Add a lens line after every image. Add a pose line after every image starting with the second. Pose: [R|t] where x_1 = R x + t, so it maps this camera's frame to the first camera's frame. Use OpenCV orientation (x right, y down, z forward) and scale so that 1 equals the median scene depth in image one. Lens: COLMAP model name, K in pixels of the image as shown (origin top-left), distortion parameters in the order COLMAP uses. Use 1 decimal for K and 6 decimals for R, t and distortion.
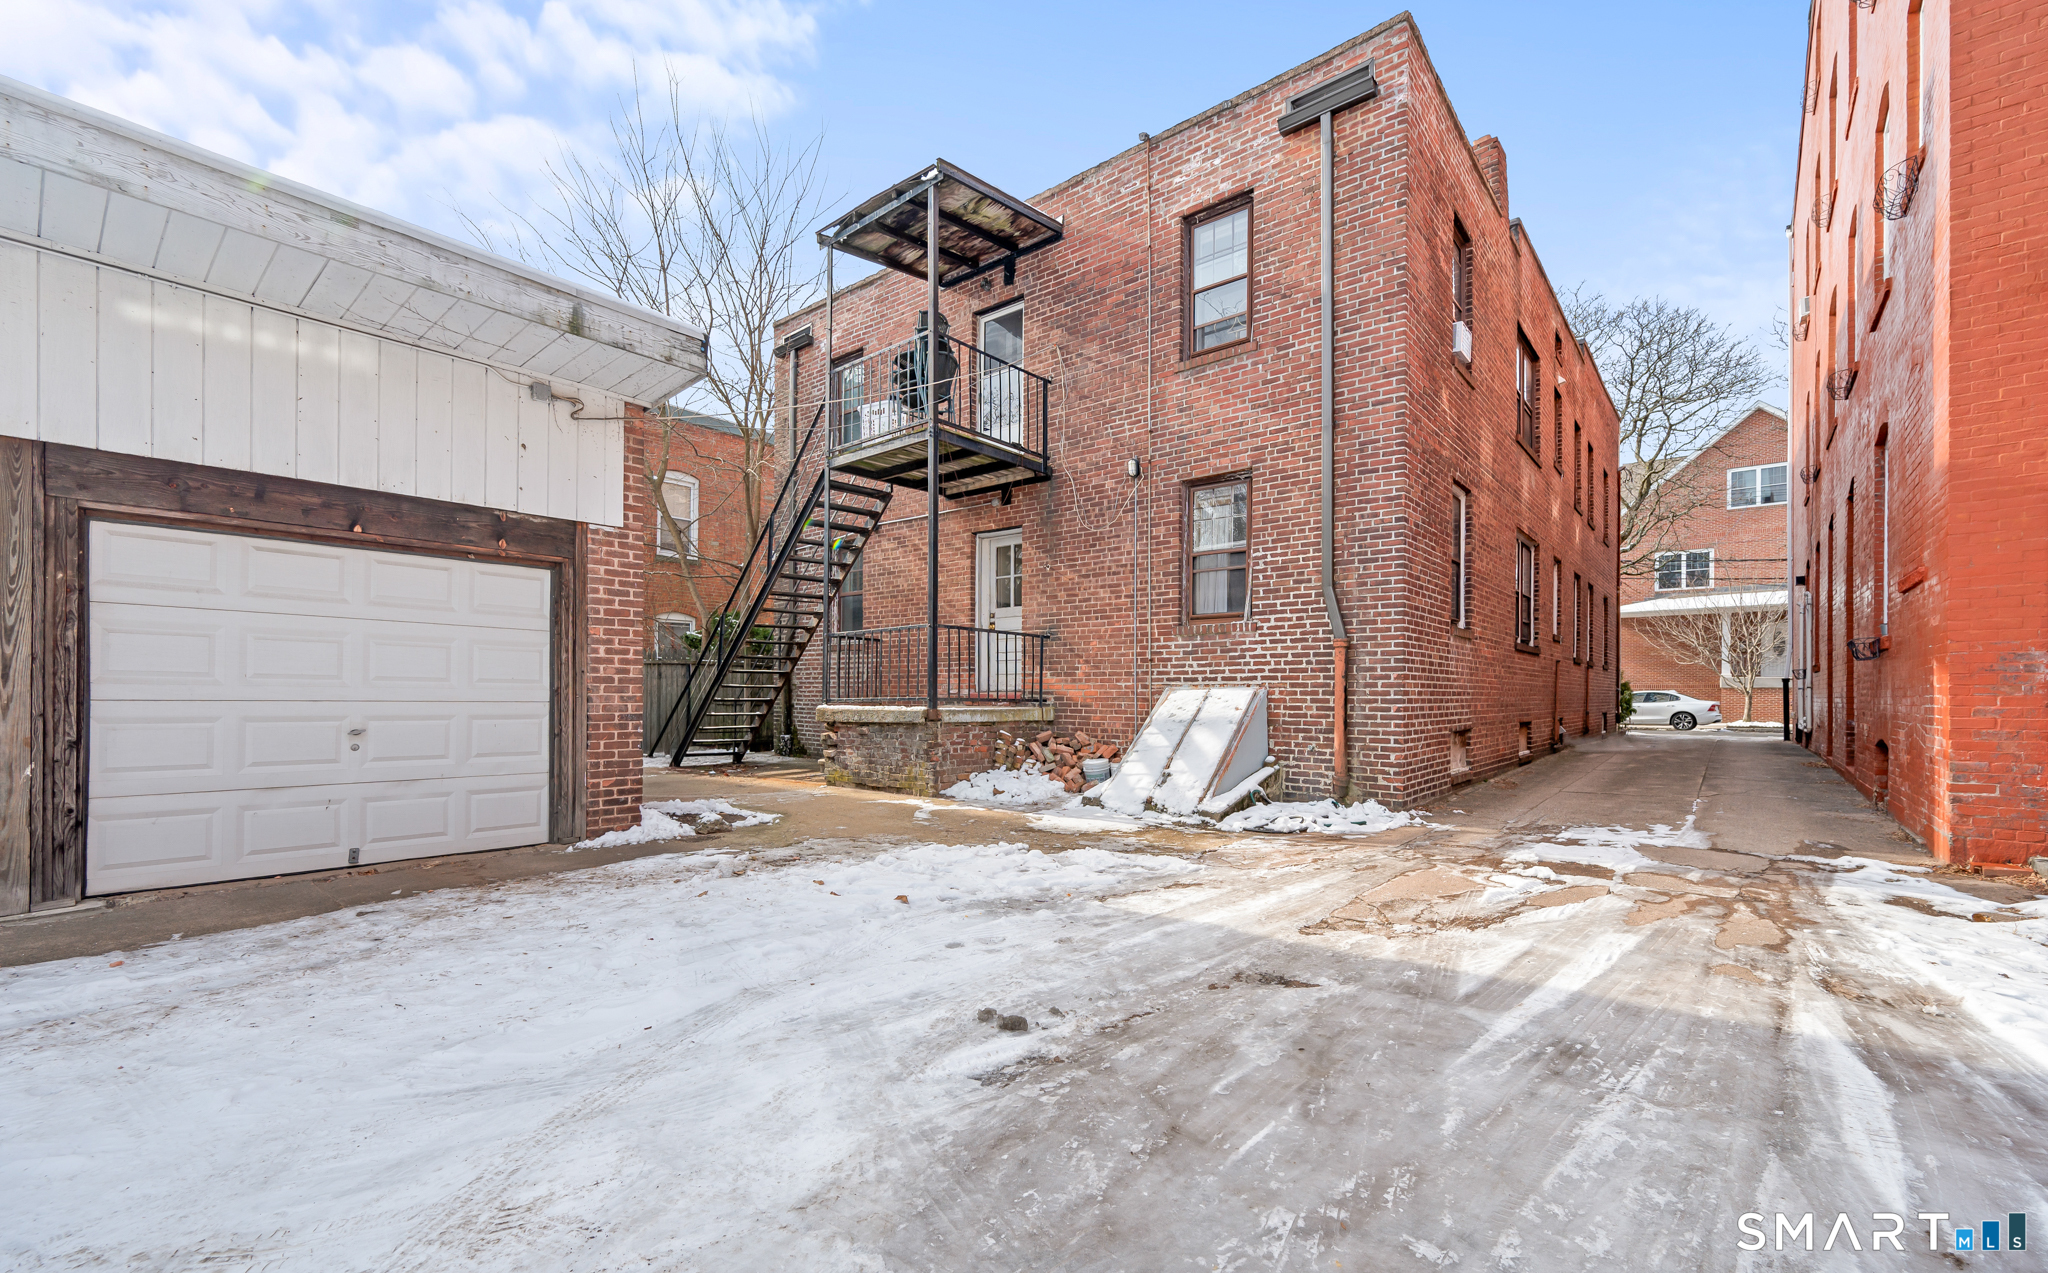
lens RADIAL K [[965.9, 0, 916.2], [0, 965.9, 724.4], [0, 0, 1]] dist [-0.002190, -0.000240]
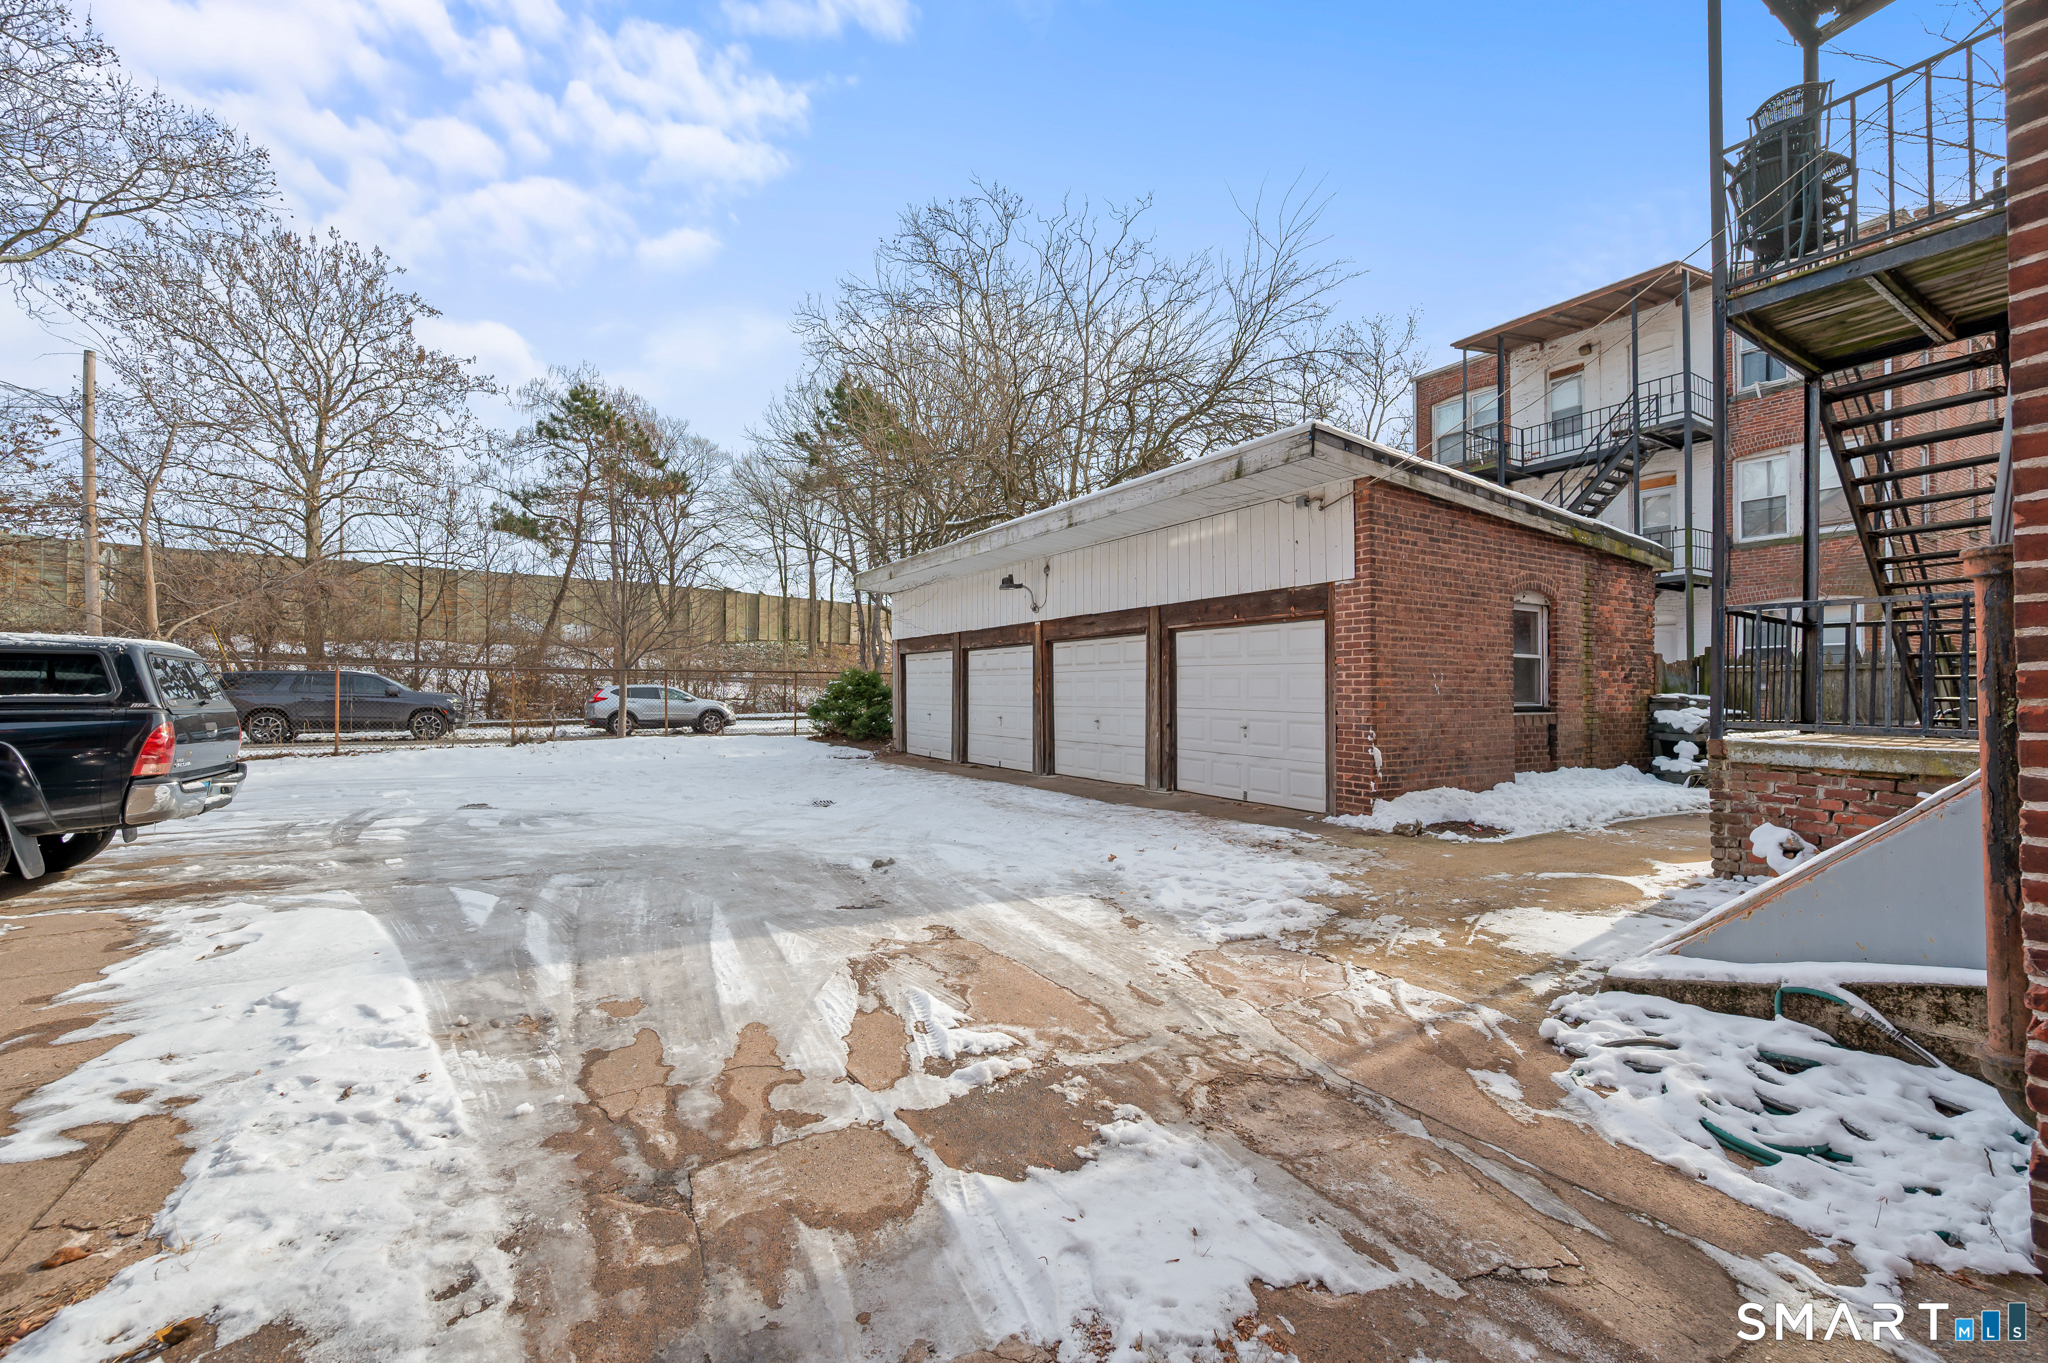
lens RADIAL K [[824.4, 0, 1030.1], [0, 824.4, 657.2], [0, 0, 1]] dist [-0.001790, -0.000169]
pose [[-0.307404, -0.045442, -0.950494, 1.158514], [-0.033325, 0.998760, -0.036972, -0.059551], [0.950996, 0.020310, -0.308537, 1.241899]]
